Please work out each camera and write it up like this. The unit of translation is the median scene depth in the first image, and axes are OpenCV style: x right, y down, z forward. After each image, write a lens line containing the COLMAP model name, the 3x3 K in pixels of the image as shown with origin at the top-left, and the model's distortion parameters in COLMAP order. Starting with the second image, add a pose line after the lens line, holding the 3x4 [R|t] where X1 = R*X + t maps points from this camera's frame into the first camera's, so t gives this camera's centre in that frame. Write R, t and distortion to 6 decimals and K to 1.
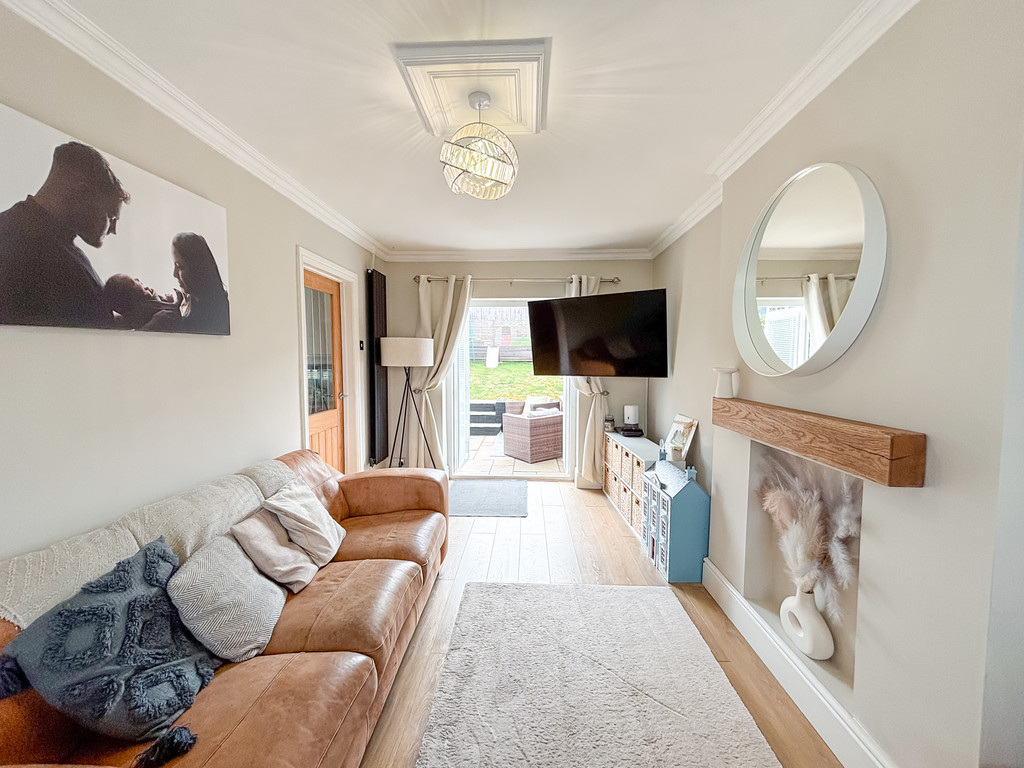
lens RADIAL K [[411.9, 0, 515.0], [0, 411.9, 382.2], [0, 0, 1]] dist [0.001941, -0.001678]
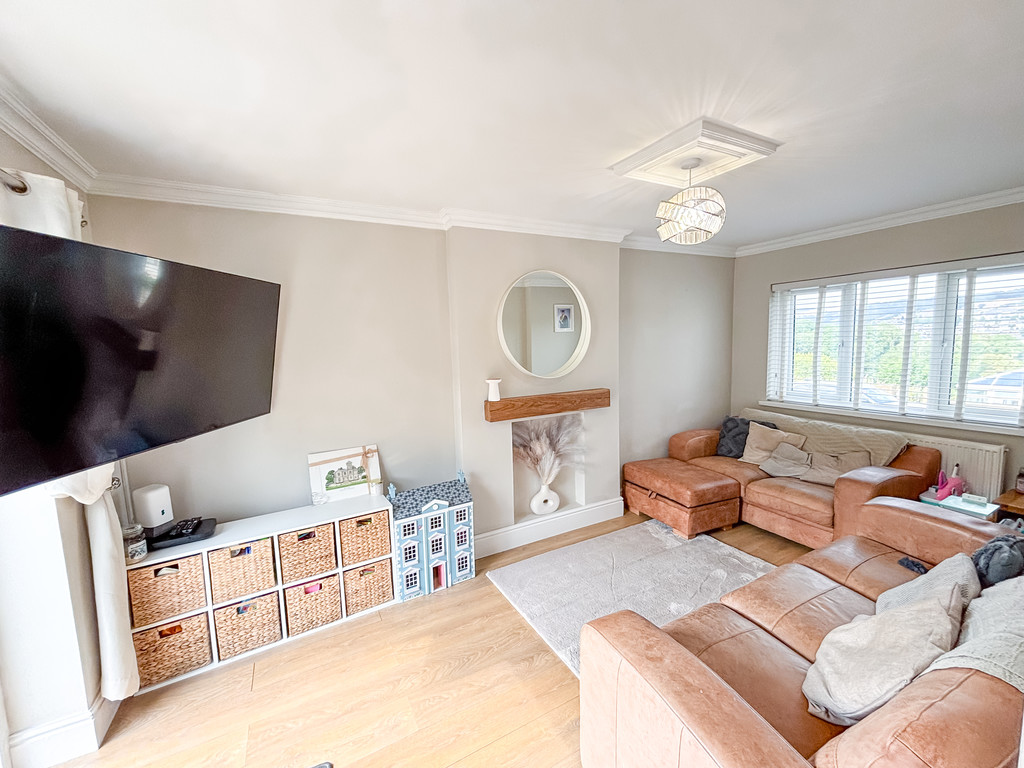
lens RADIAL K [[411.9, 0, 511.6], [0, 411.9, 385.5], [0, 0, 1]] dist [0.001941, -0.001678]
pose [[-0.498611, -0.076358, 0.863456, -0.445747], [0.080516, 0.987726, 0.133843, -0.121931], [-0.863079, 0.136257, -0.486343, 1.040040]]
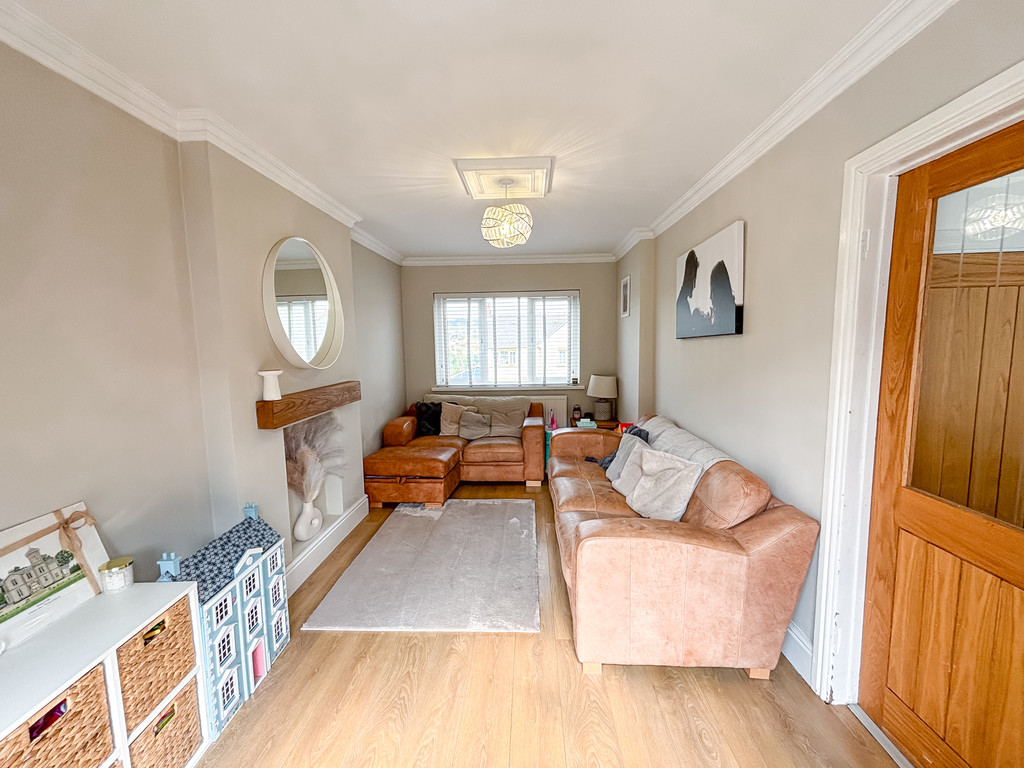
lens RADIAL K [[411.9, 0, 508.8], [0, 411.9, 385.6], [0, 0, 1]] dist [0.001941, -0.001678]
pose [[-0.999607, 0.016738, 0.022508, -0.061514], [0.020159, 0.986659, 0.161550, -0.095613], [-0.019504, 0.161941, -0.986608, 1.282189]]
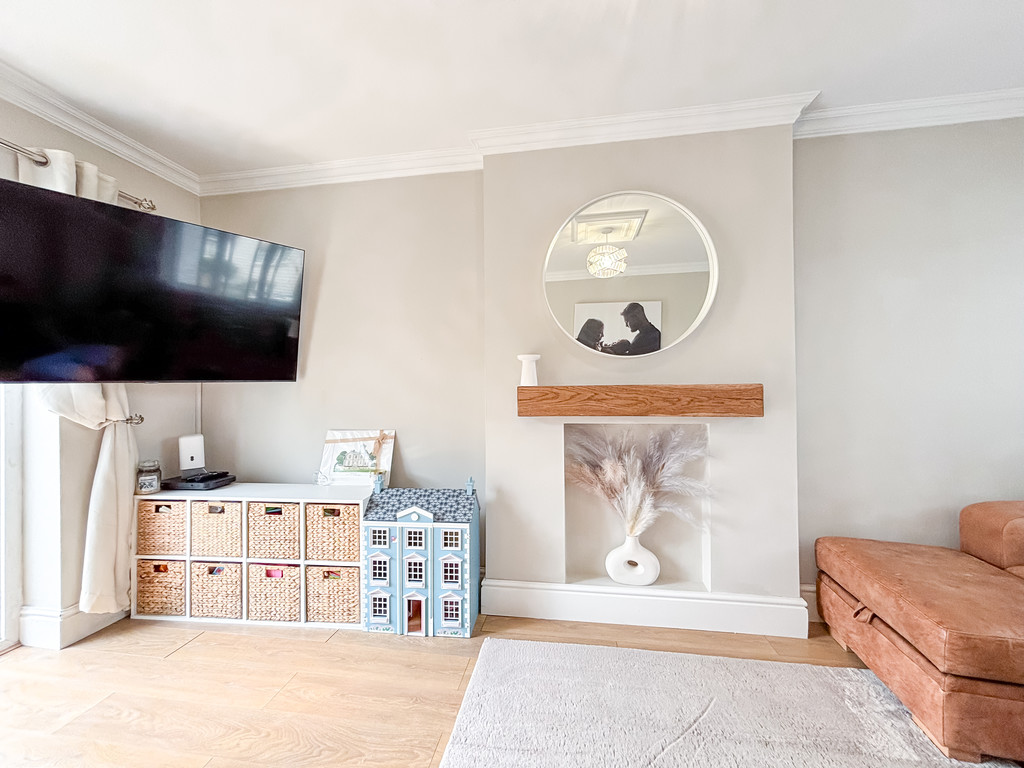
lens RADIAL K [[411.9, 0, 511.4], [0, 411.9, 385.3], [0, 0, 1]] dist [0.001941, -0.001678]
pose [[0.125747, 0.007206, 0.992036, -0.278950], [0.065709, 0.997717, -0.015576, 0.030580], [-0.989884, 0.067145, 0.124987, 0.600648]]
